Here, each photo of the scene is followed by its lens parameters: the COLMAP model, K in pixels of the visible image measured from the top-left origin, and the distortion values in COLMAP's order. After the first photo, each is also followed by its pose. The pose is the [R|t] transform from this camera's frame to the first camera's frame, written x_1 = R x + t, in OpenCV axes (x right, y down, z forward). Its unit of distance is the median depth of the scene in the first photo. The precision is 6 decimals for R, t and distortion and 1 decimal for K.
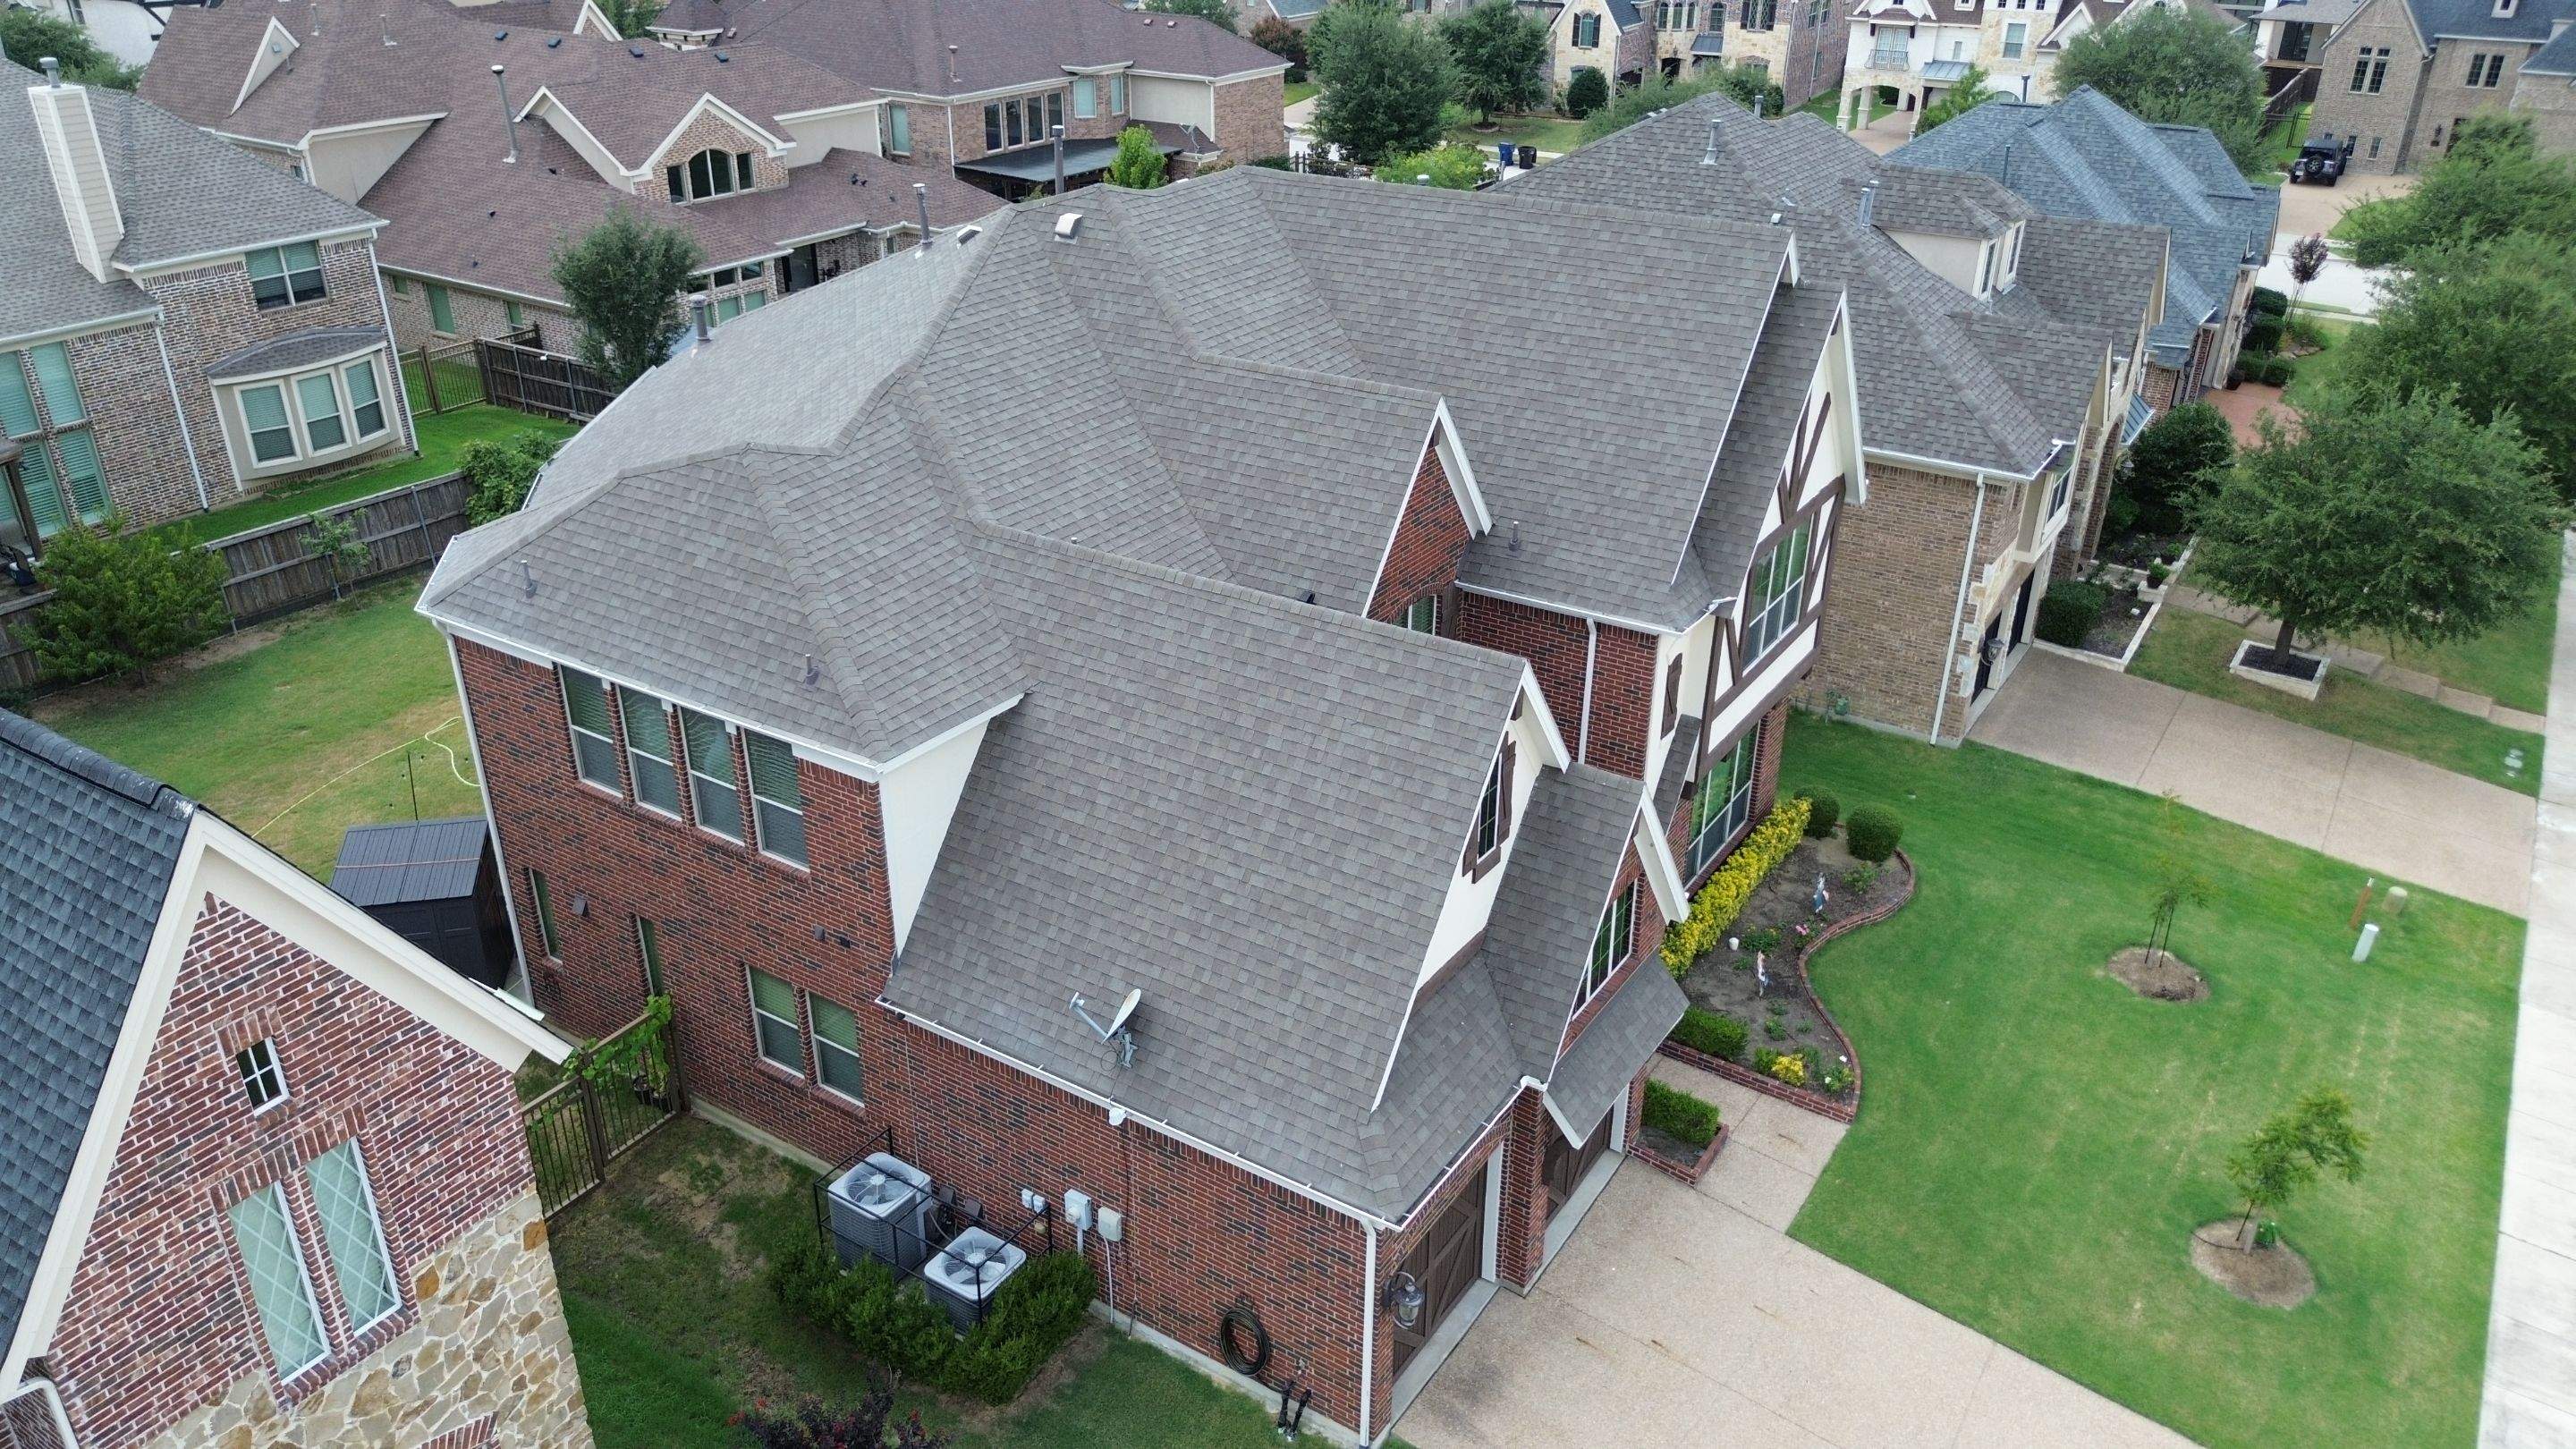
lens RADIAL K [[1833.7, 0, 1304.9], [0, 1833.7, 728.0], [0, 0, 1]] dist [0.080916, -0.078358]
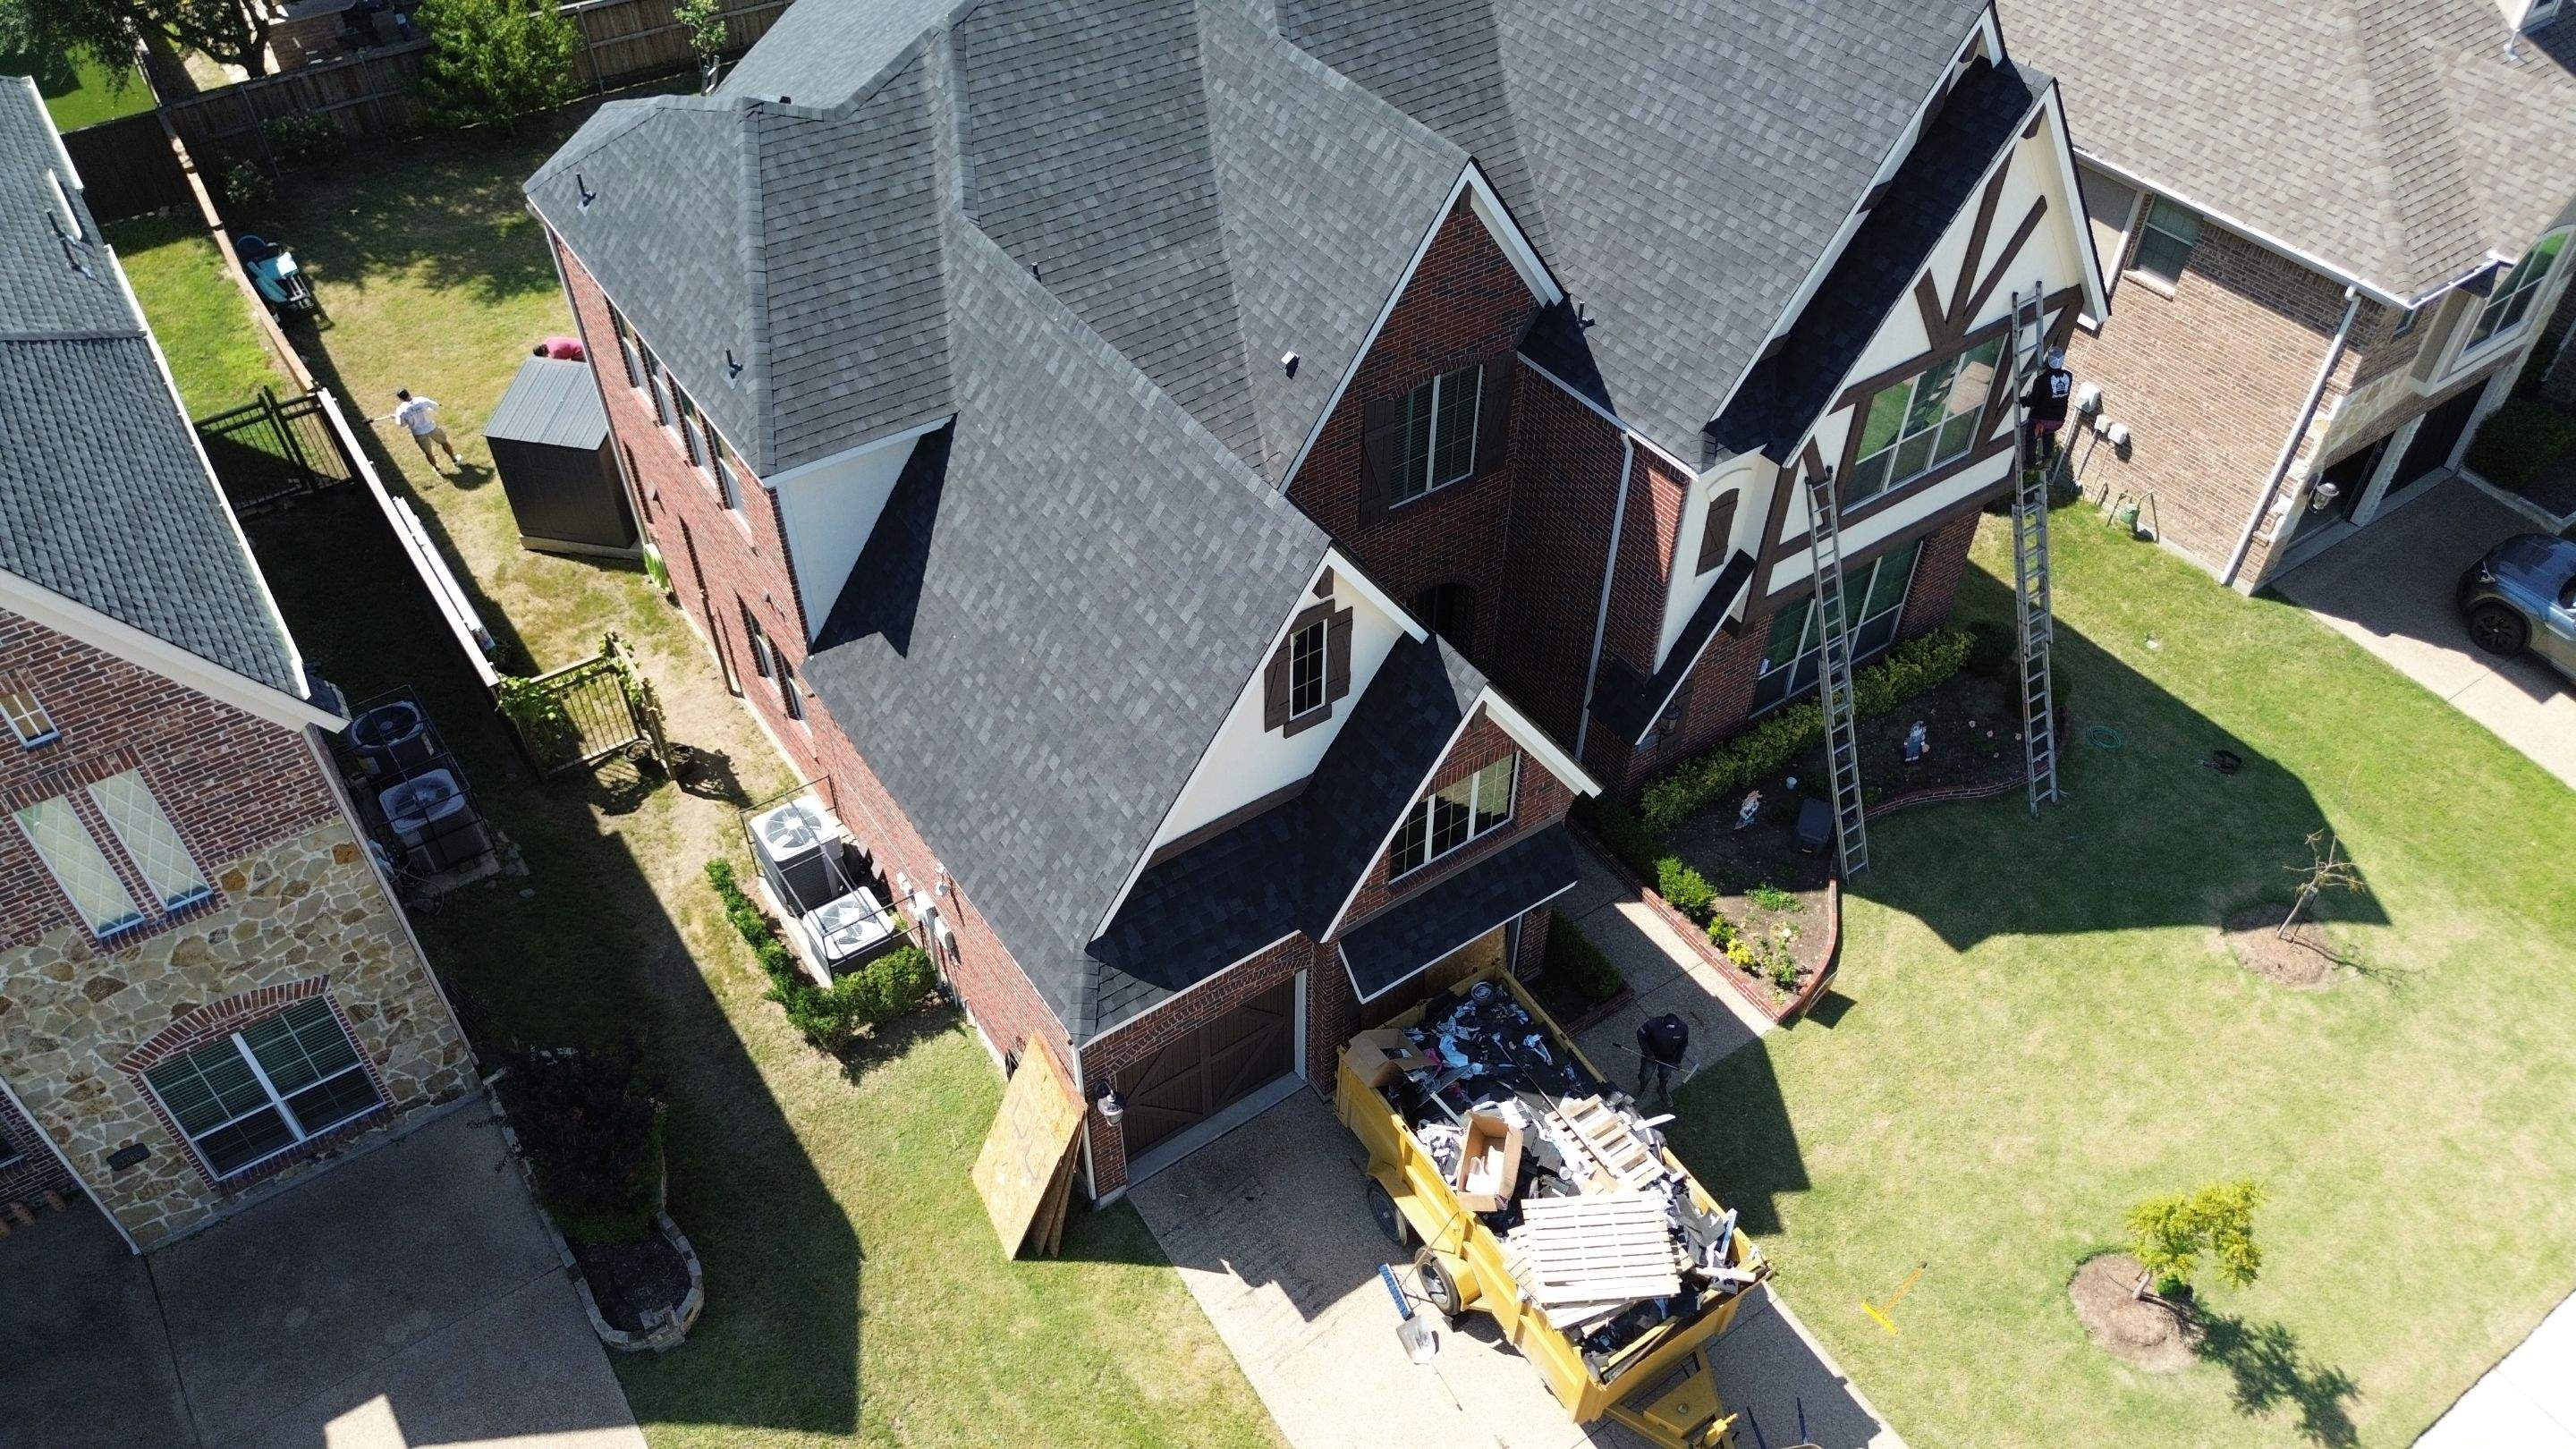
lens RADIAL K [[1833.7, 0, 1304.9], [0, 1833.7, 728.0], [0, 0, 1]] dist [0.080916, -0.078358]
pose [[0.924323, 0.264253, -0.275313, 0.448351], [-0.171455, 0.932108, 0.319027, -0.280322], [0.340926, -0.247680, 0.906876, 0.166059]]
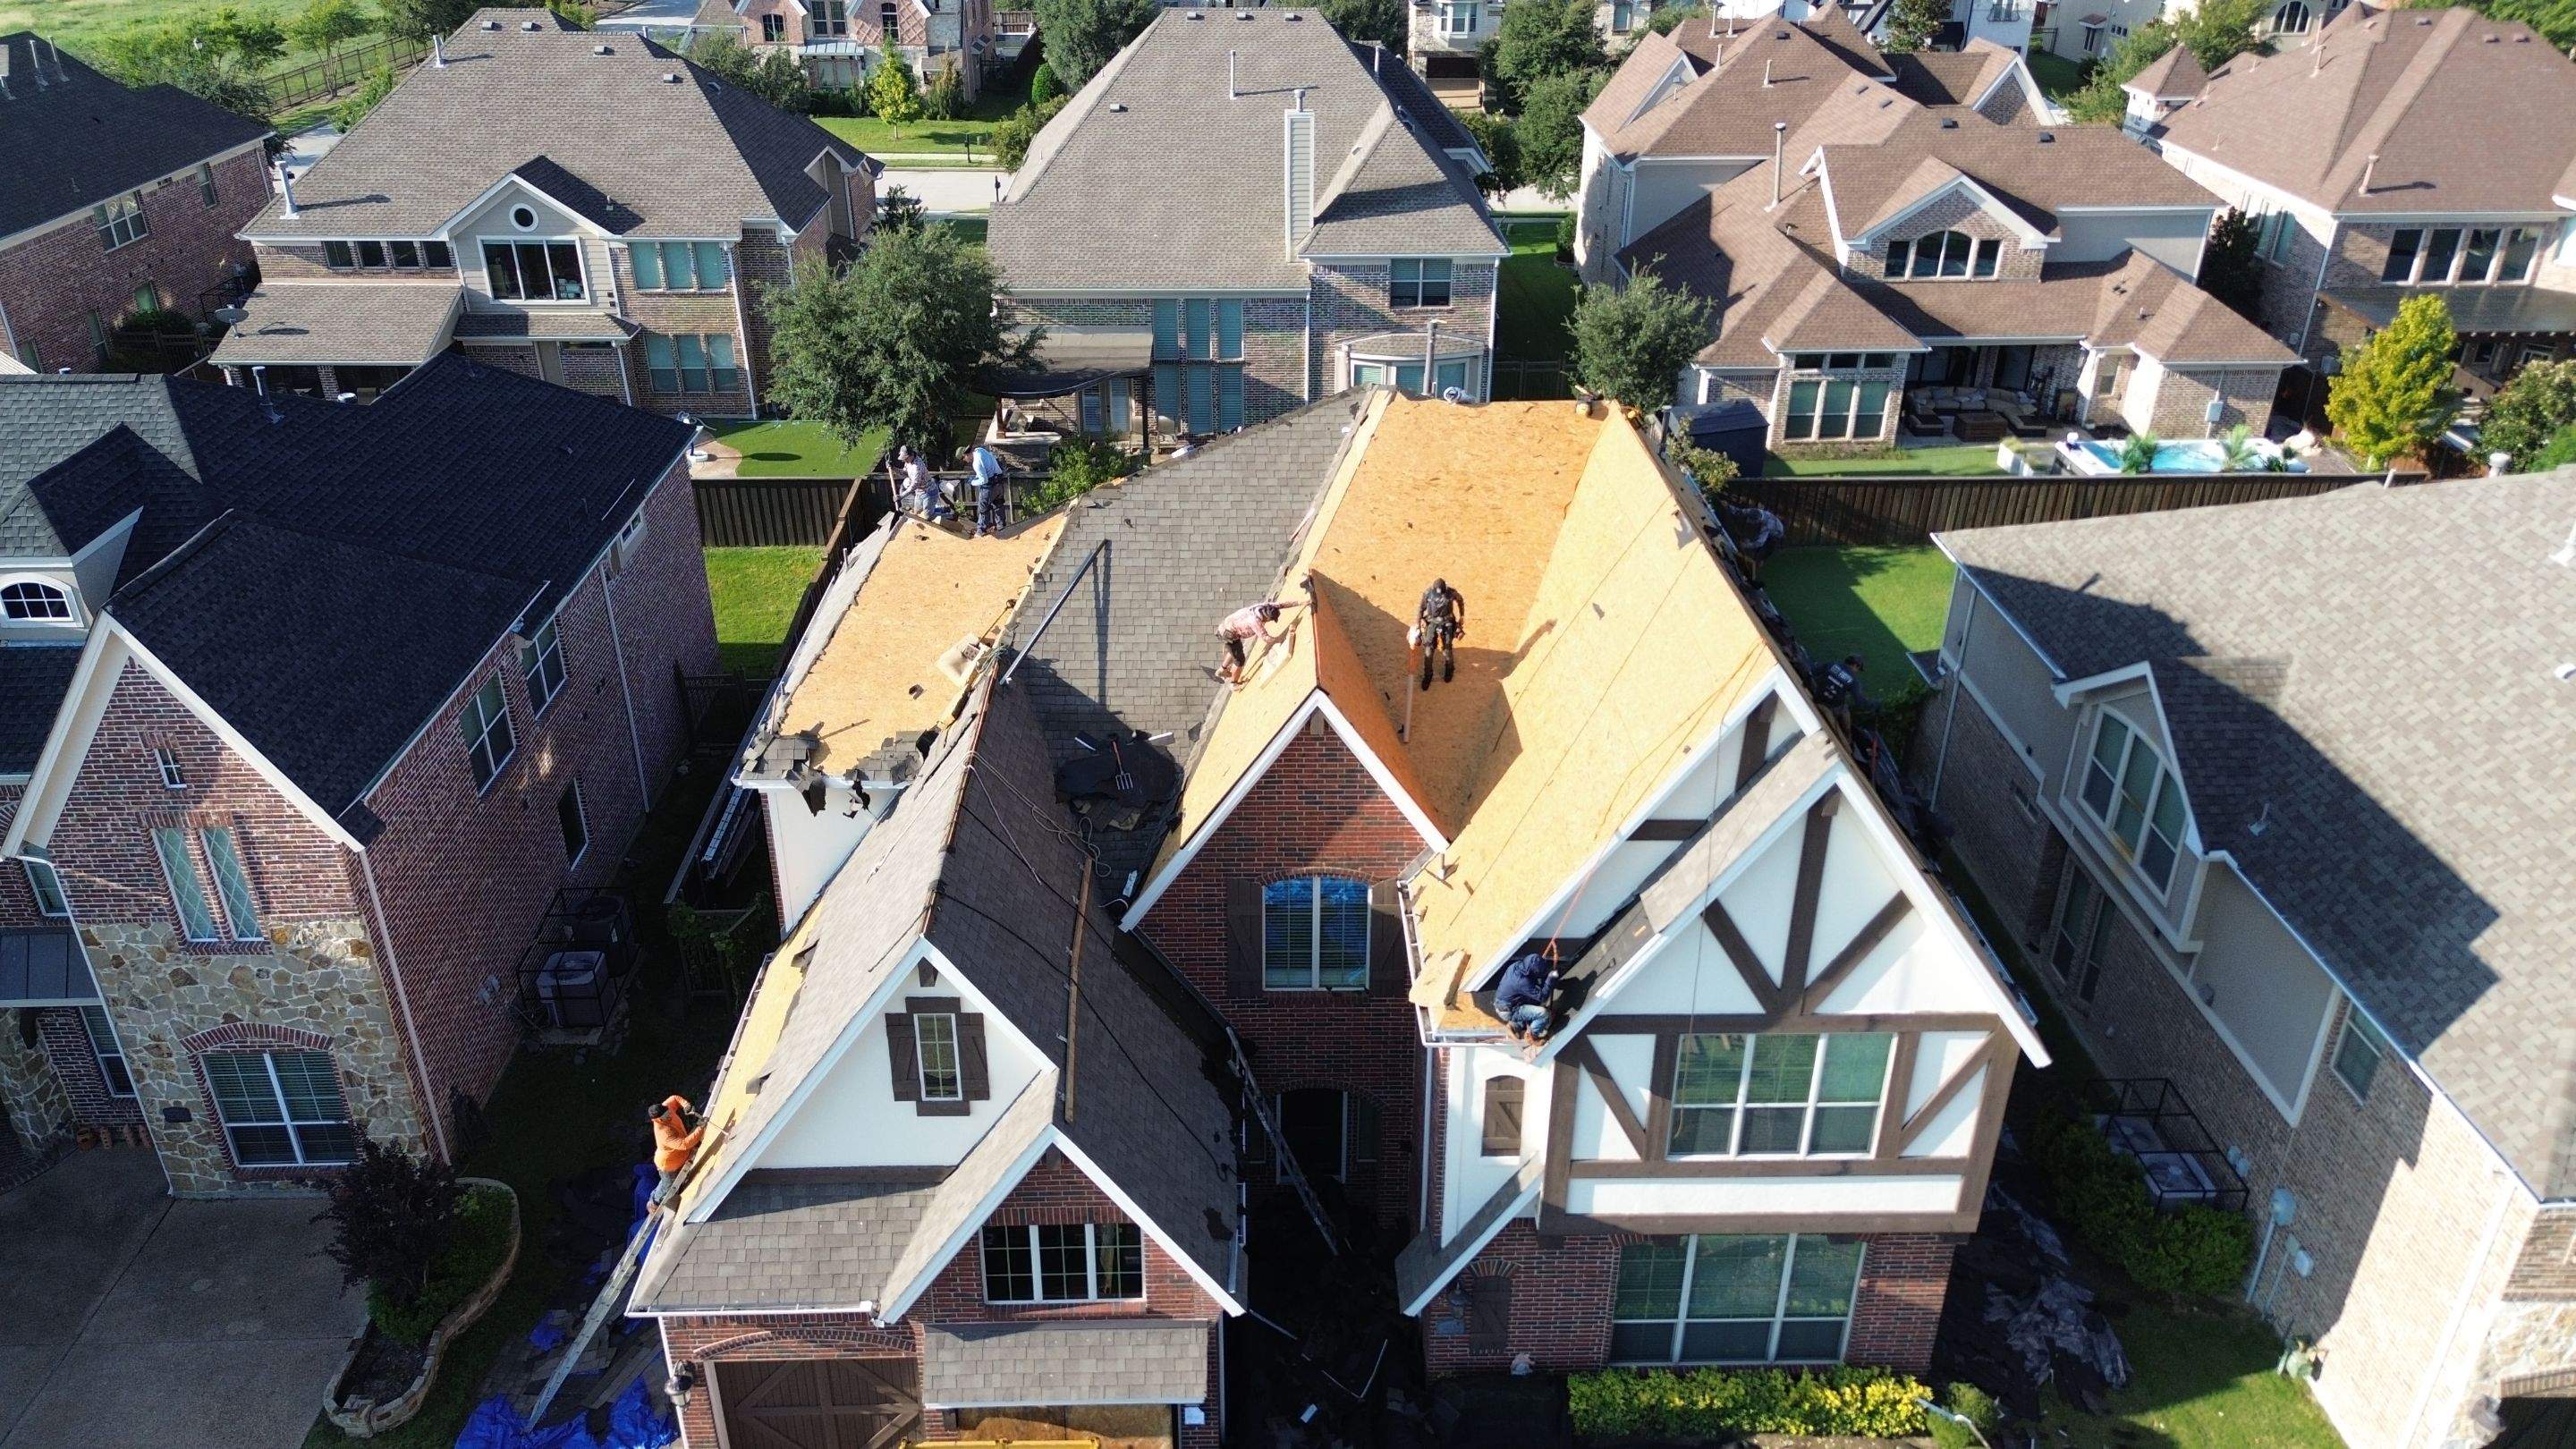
lens RADIAL K [[1833.7, 0, 1304.9], [0, 1833.7, 728.0], [0, 0, 1]] dist [0.080916, -0.078358]
pose [[0.563826, 0.383948, -0.731221, 1.103199], [-0.370876, 0.908785, 0.191209, -0.487227], [0.737937, 0.163384, 0.654794, 0.542164]]
